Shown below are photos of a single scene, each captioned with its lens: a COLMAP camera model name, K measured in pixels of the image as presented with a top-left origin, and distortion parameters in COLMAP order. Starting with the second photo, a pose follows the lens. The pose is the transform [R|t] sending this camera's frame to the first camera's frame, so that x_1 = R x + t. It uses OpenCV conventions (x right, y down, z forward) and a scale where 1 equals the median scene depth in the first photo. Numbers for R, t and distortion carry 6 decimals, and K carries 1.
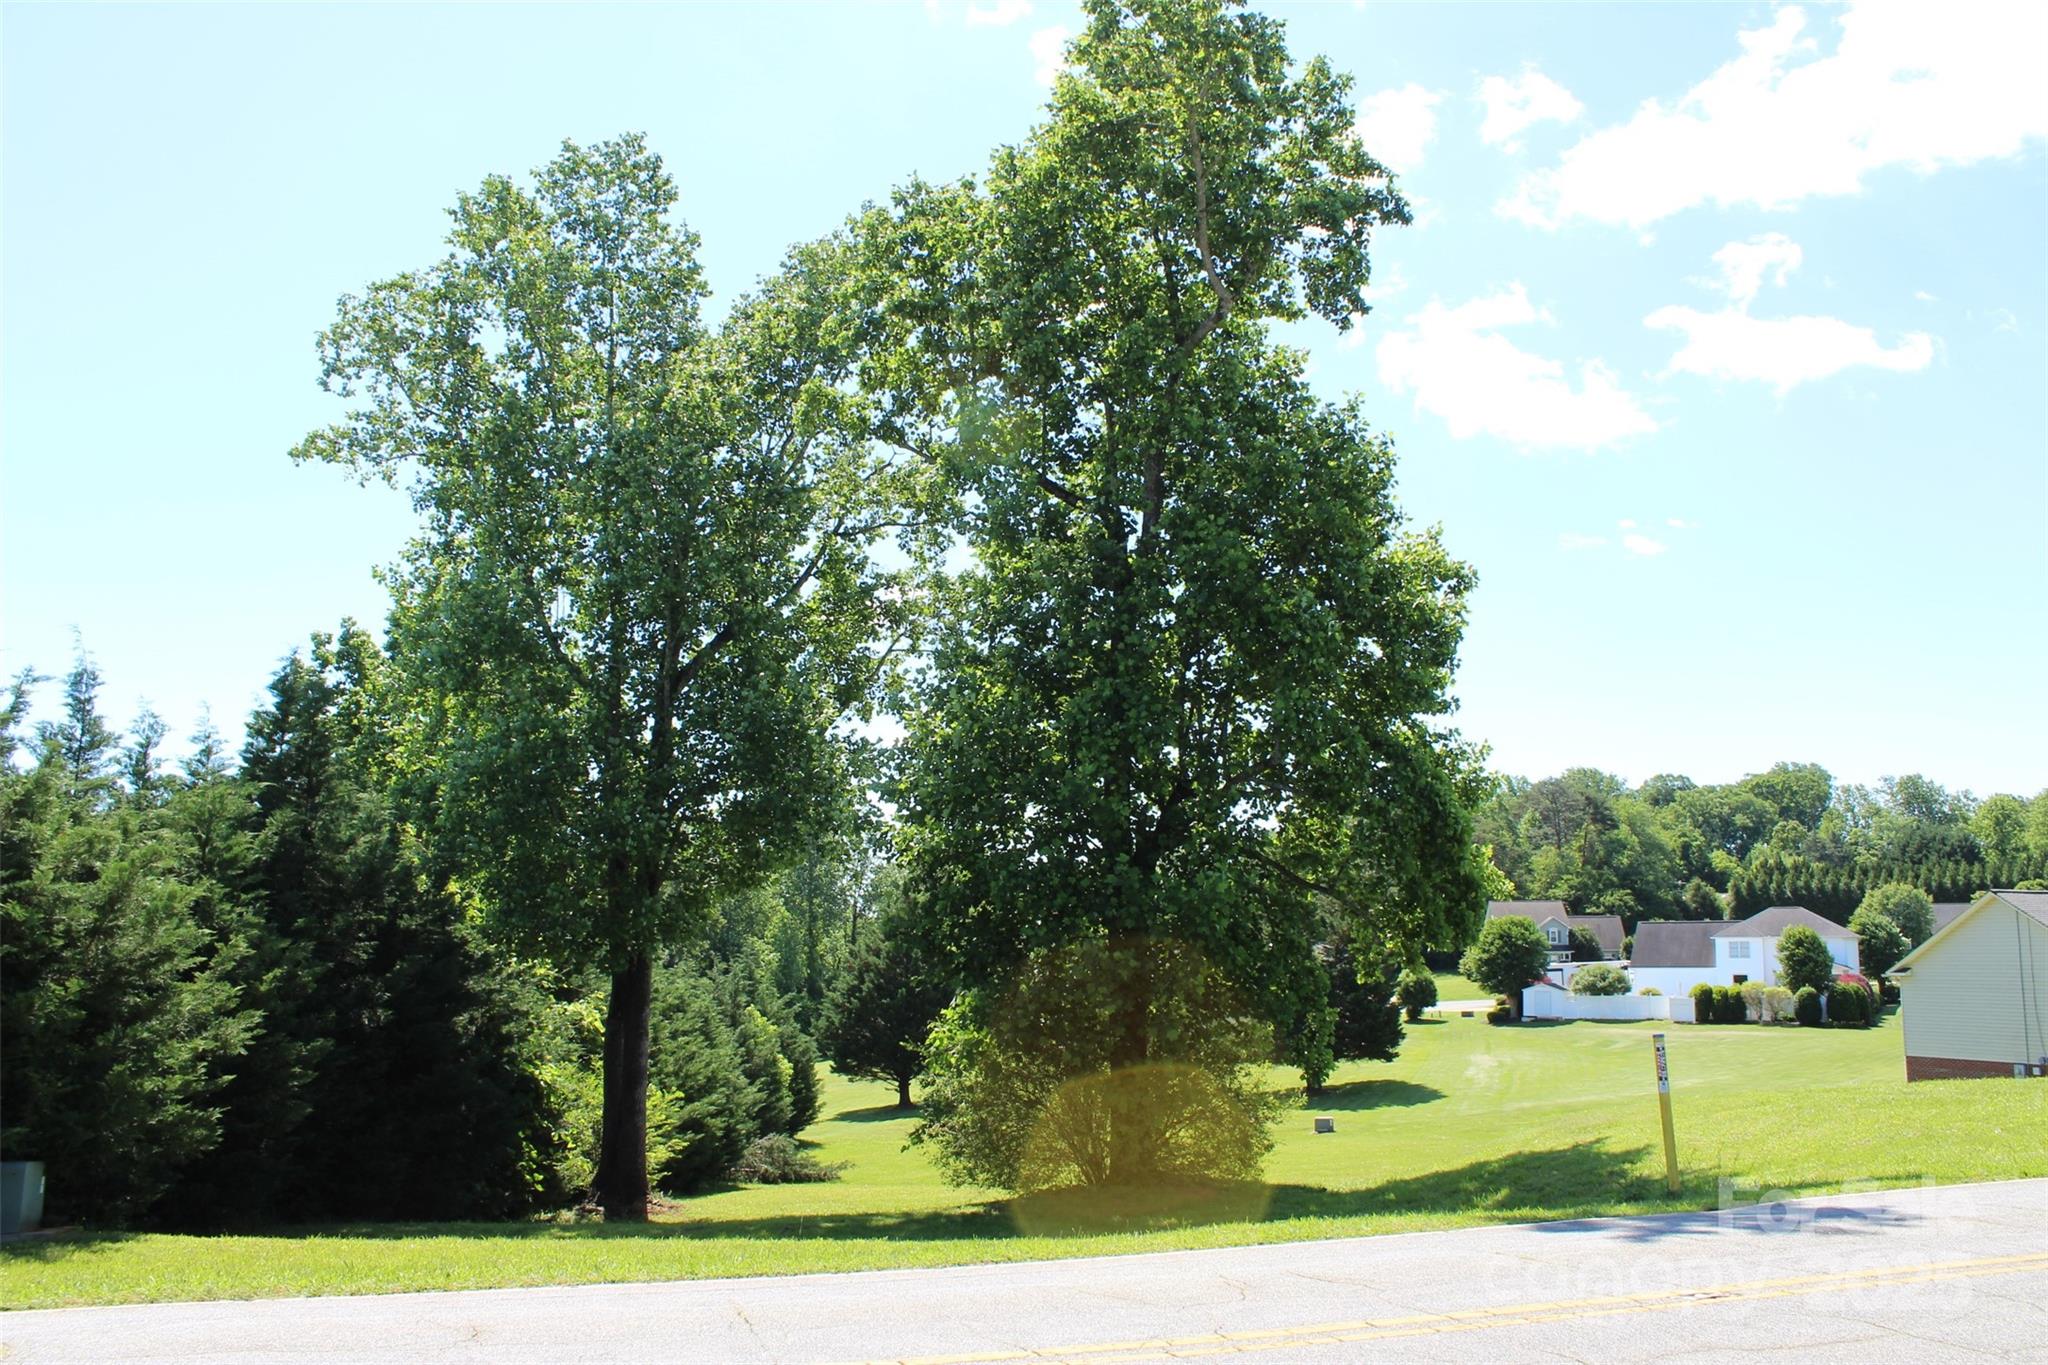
lens RADIAL K [[1722.9, 0, 1024.0], [0, 1722.9, 682.5], [0, 0, 1]] dist [-0.164477, 0.151091]
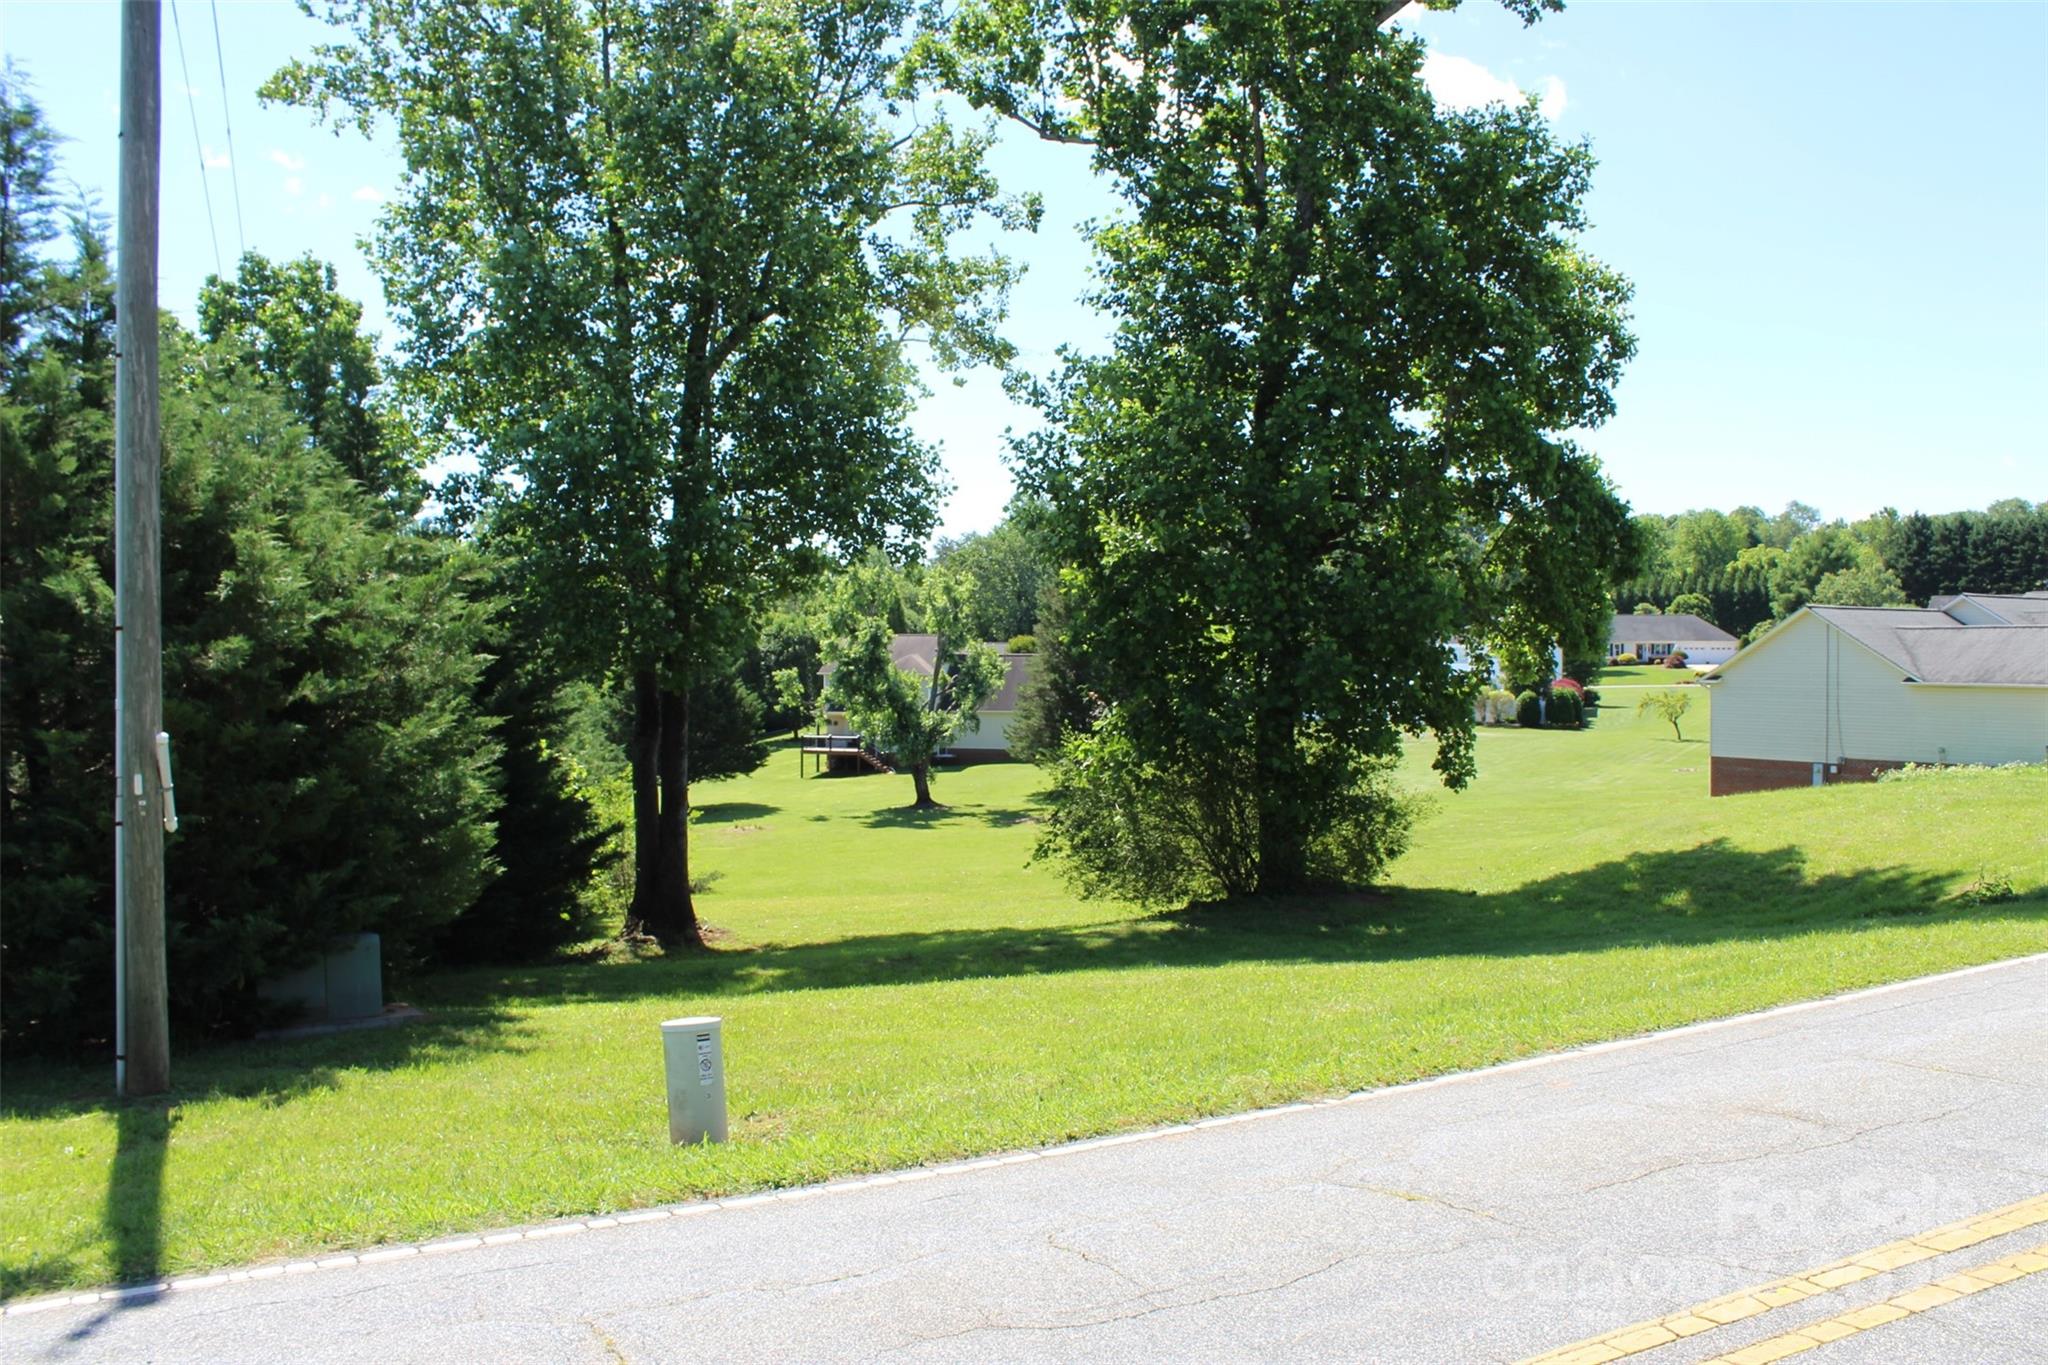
lens RADIAL K [[1722.9, 0, 1024.0], [0, 1722.9, 682.5], [0, 0, 1]] dist [-0.164477, 0.151091]
pose [[0.981750, -0.007062, 0.190043, -0.306720], [-0.025743, 0.985177, 0.169596, 0.008148], [-0.188424, -0.171393, 0.967017, 0.091758]]
